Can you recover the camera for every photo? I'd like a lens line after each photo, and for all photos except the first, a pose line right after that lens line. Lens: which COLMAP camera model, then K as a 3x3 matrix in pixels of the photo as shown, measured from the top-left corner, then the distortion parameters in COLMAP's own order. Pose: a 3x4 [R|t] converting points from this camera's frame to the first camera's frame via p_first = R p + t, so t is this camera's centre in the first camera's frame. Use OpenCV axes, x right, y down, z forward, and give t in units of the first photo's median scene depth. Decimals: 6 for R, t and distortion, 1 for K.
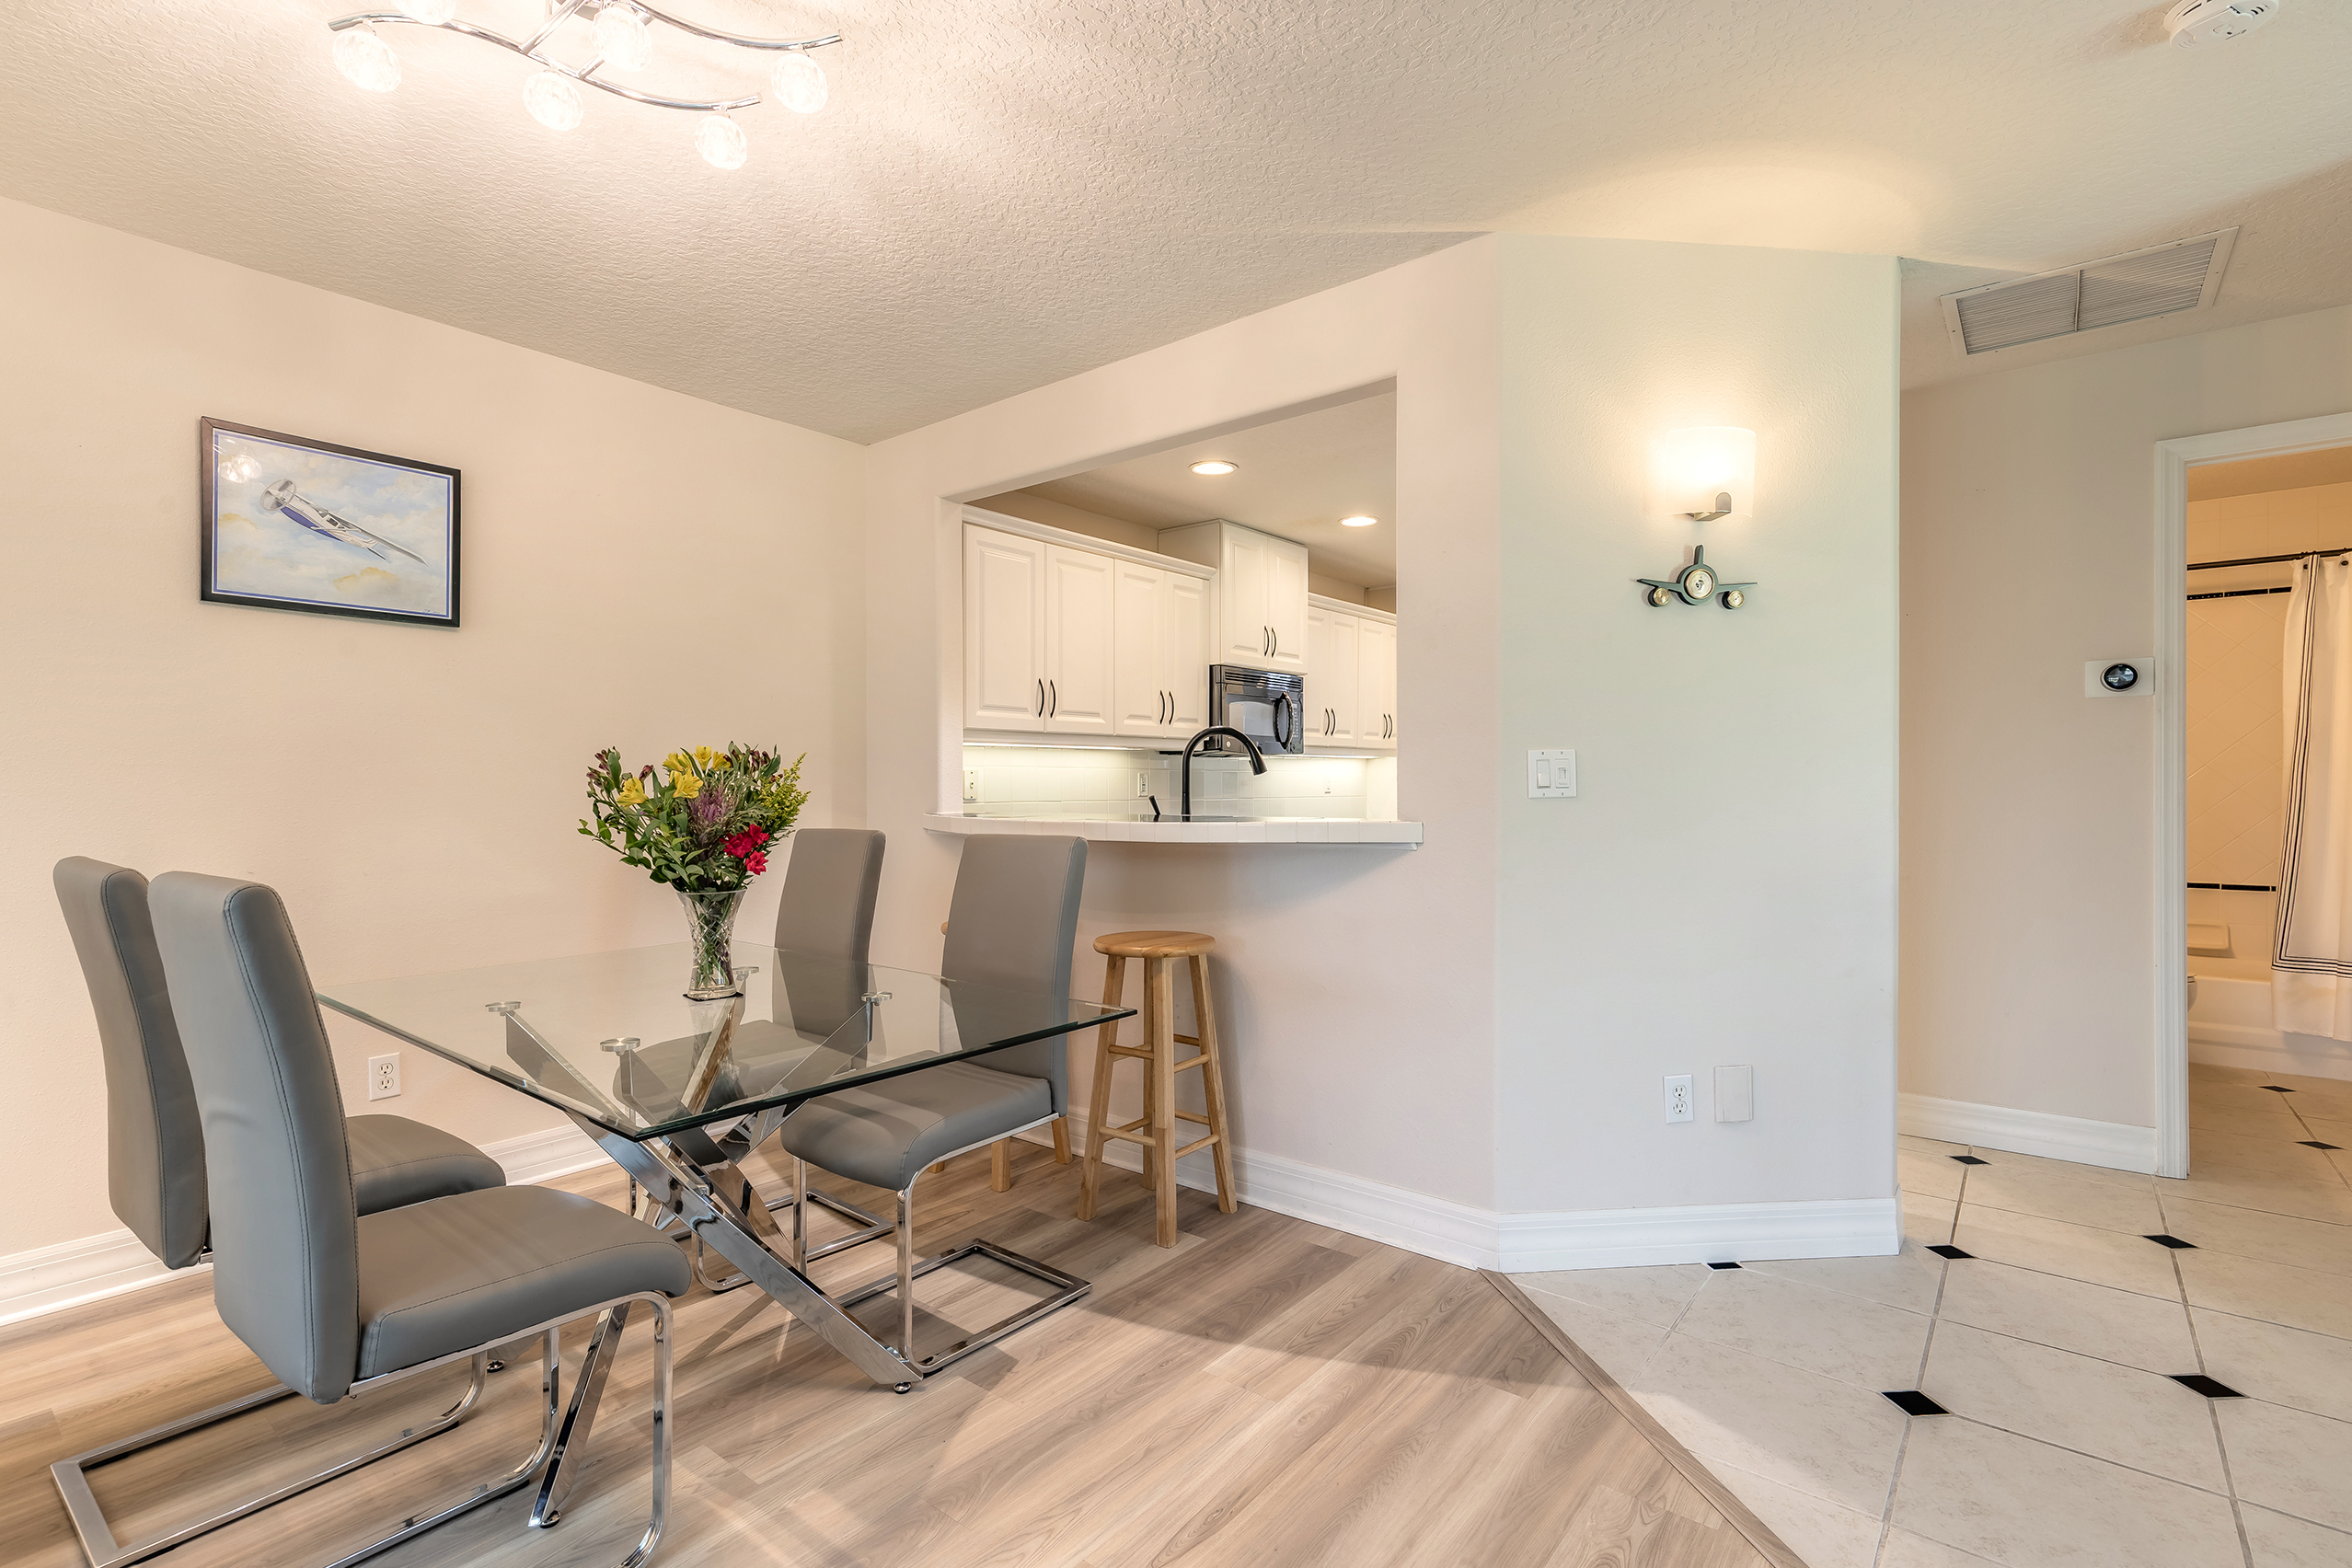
lens RADIAL K [[1084.2, 0, 1170.2], [0, 1084.2, 788.5], [0, 0, 1]] dist [0.012418, -0.003826]
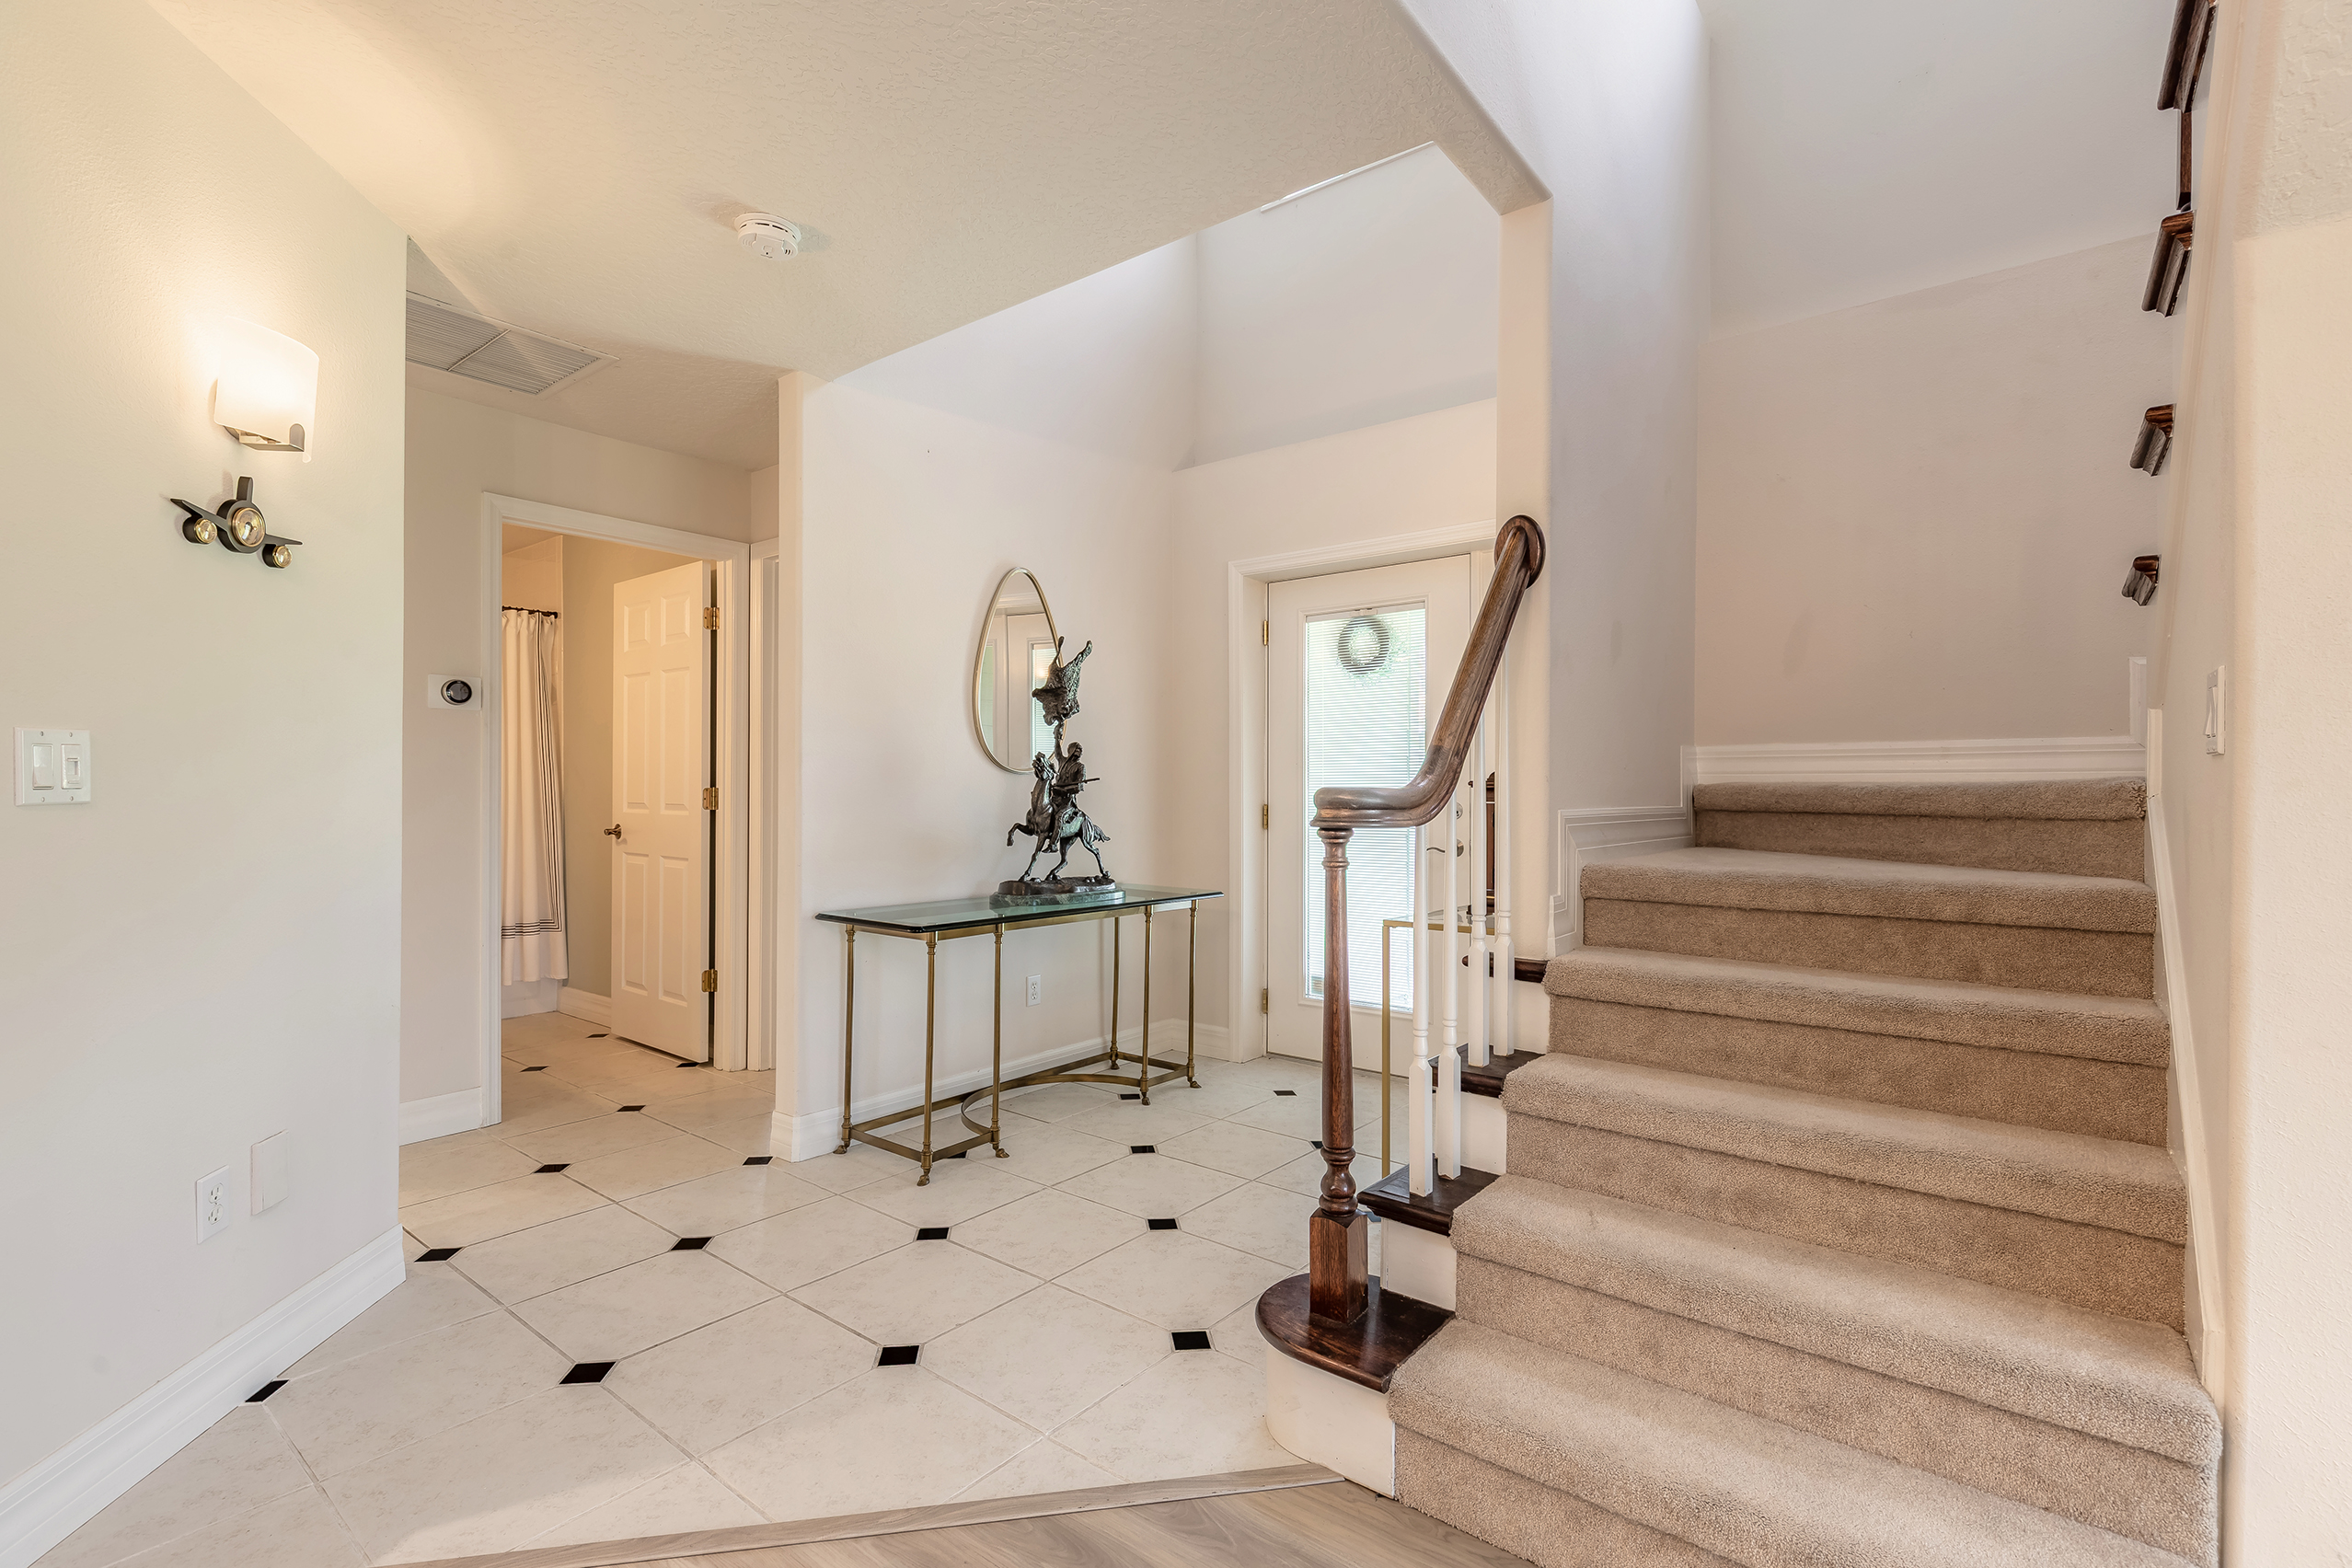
lens RADIAL K [[1061.8, 0, 1165.0], [0, 1061.8, 790.6], [0, 0, 1]] dist [0.004643, 0.000322]
pose [[-0.010426, 0.003529, 0.999939, -0.276981], [-0.002262, 0.999991, -0.003553, 0.001062], [-0.999943, -0.002299, -0.010418, 0.351635]]
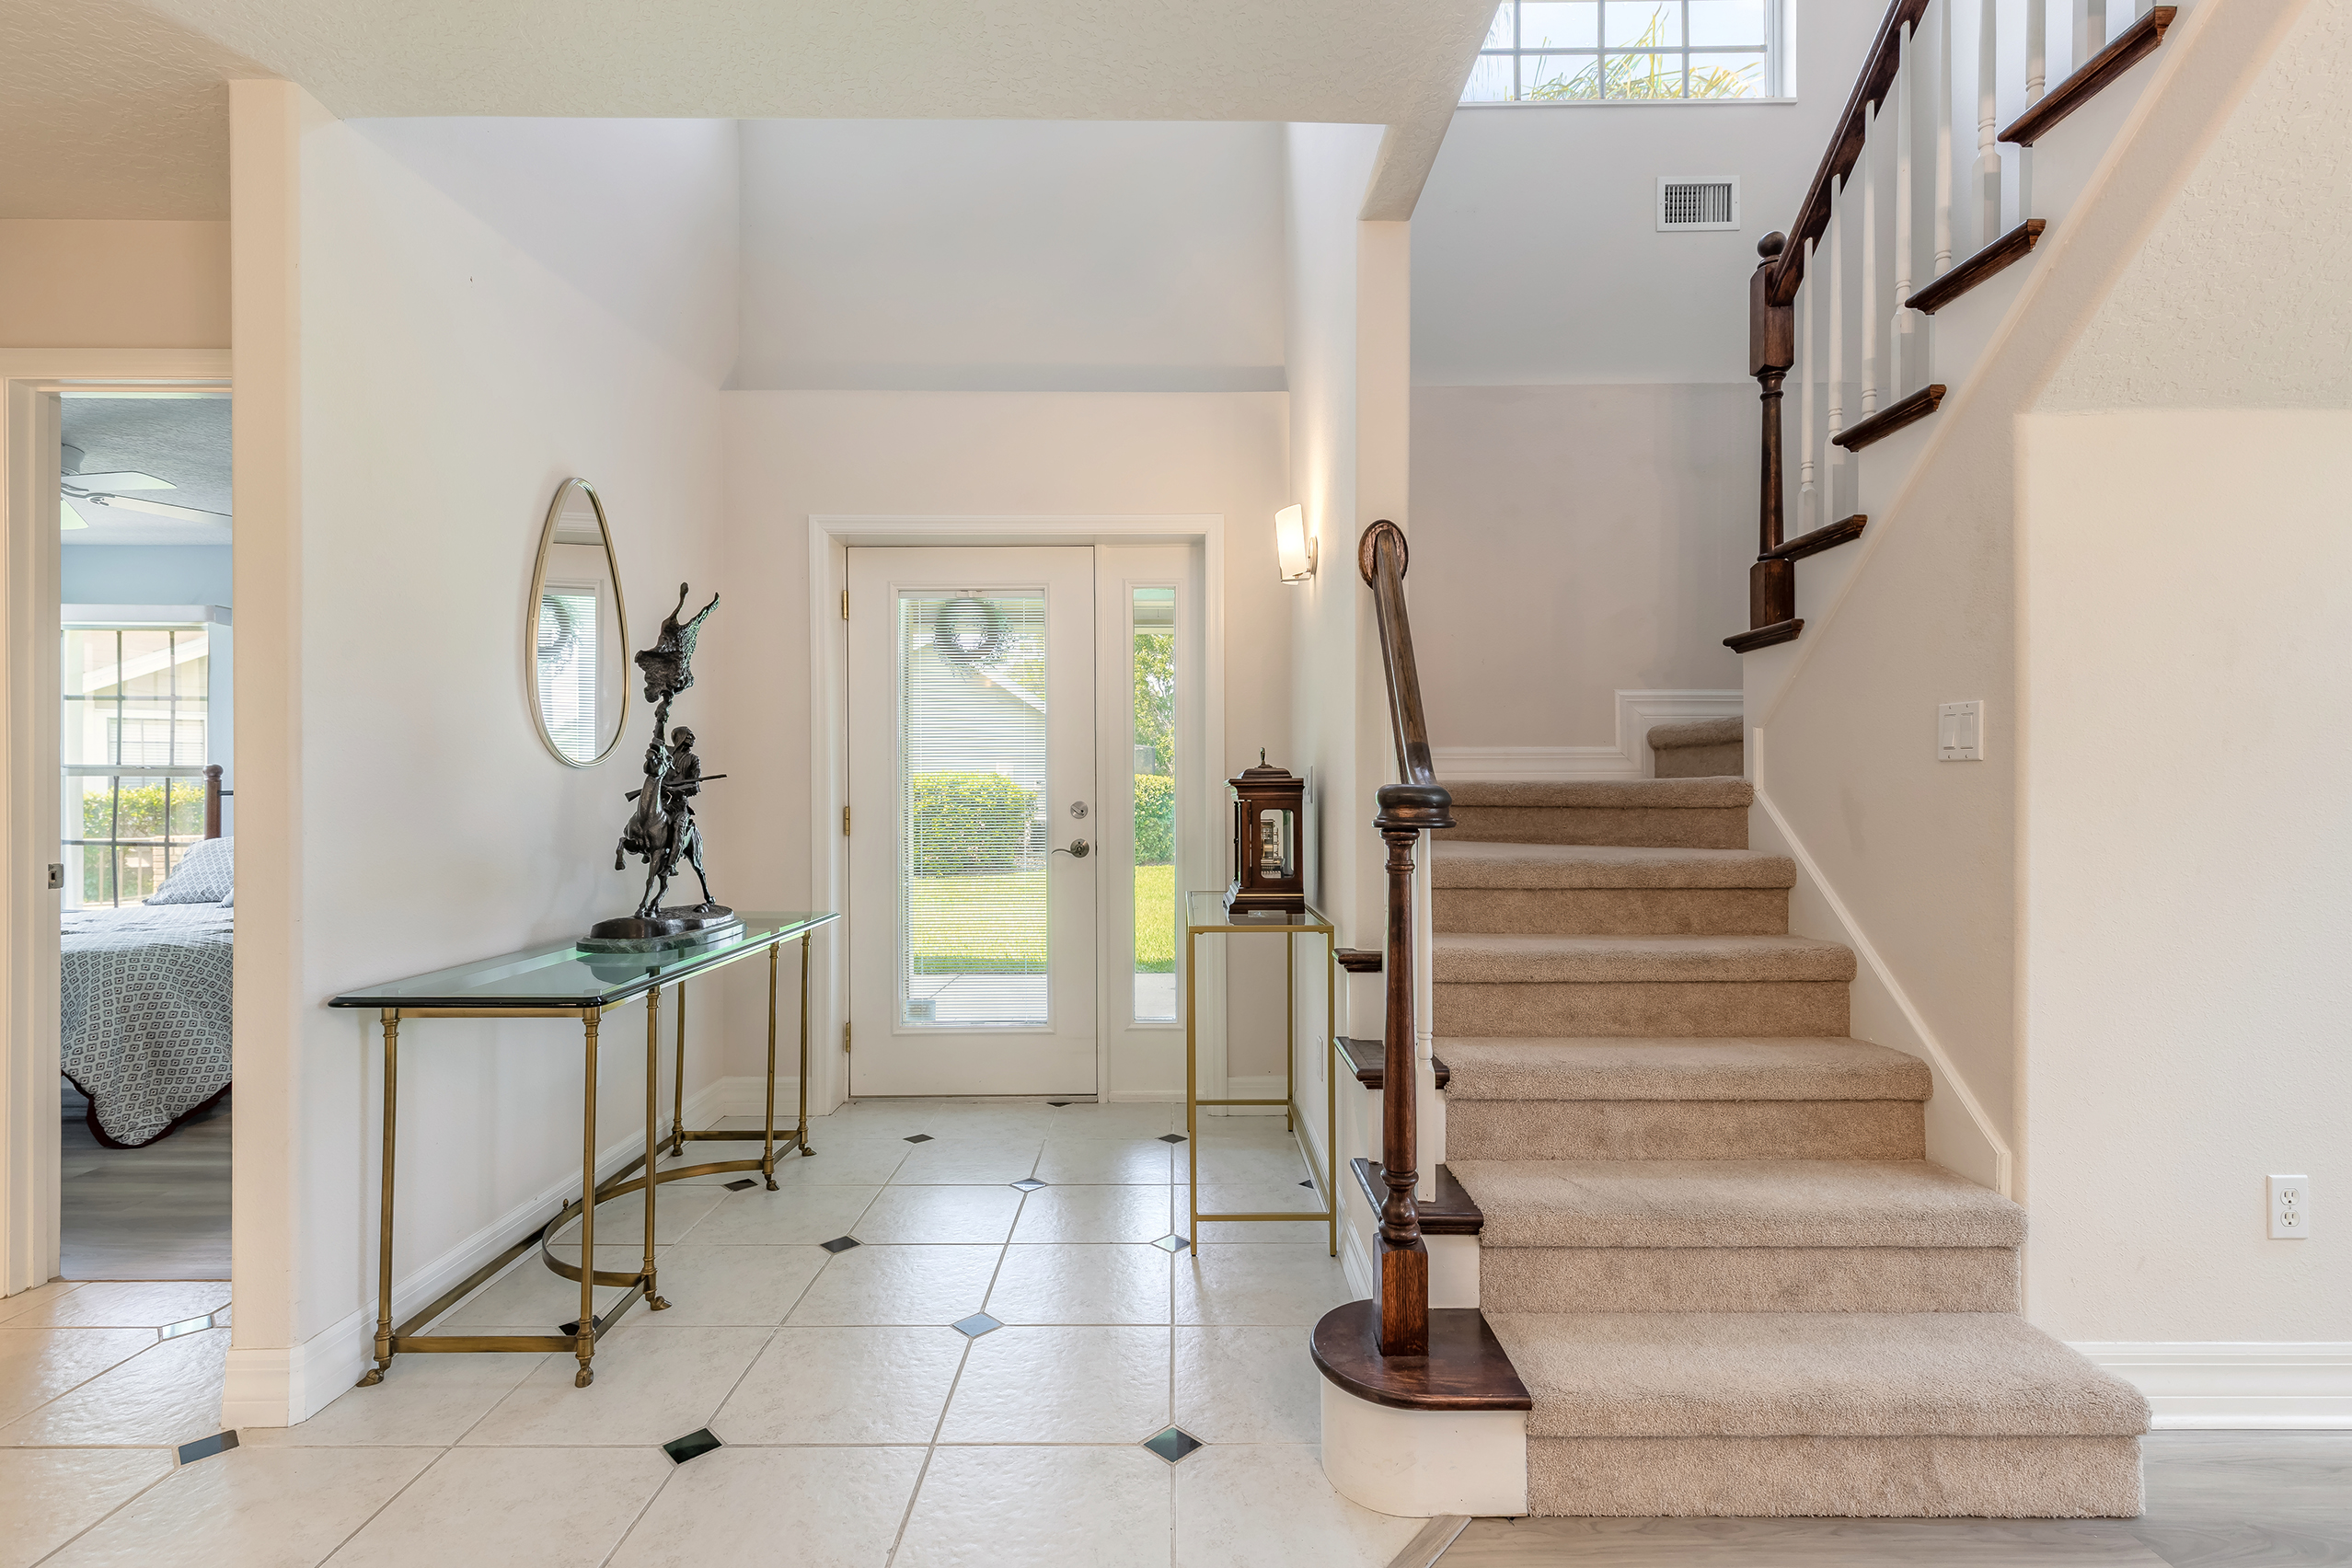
lens RADIAL K [[1084.2, 0, 1170.2], [0, 1084.2, 788.5], [0, 0, 1]] dist [0.012418, -0.003826]
pose [[-0.633666, 0.005966, 0.773584, 0.009859], [0.005629, 0.999979, -0.003102, -0.000607], [-0.773587, 0.002389, -0.633686, 0.788404]]
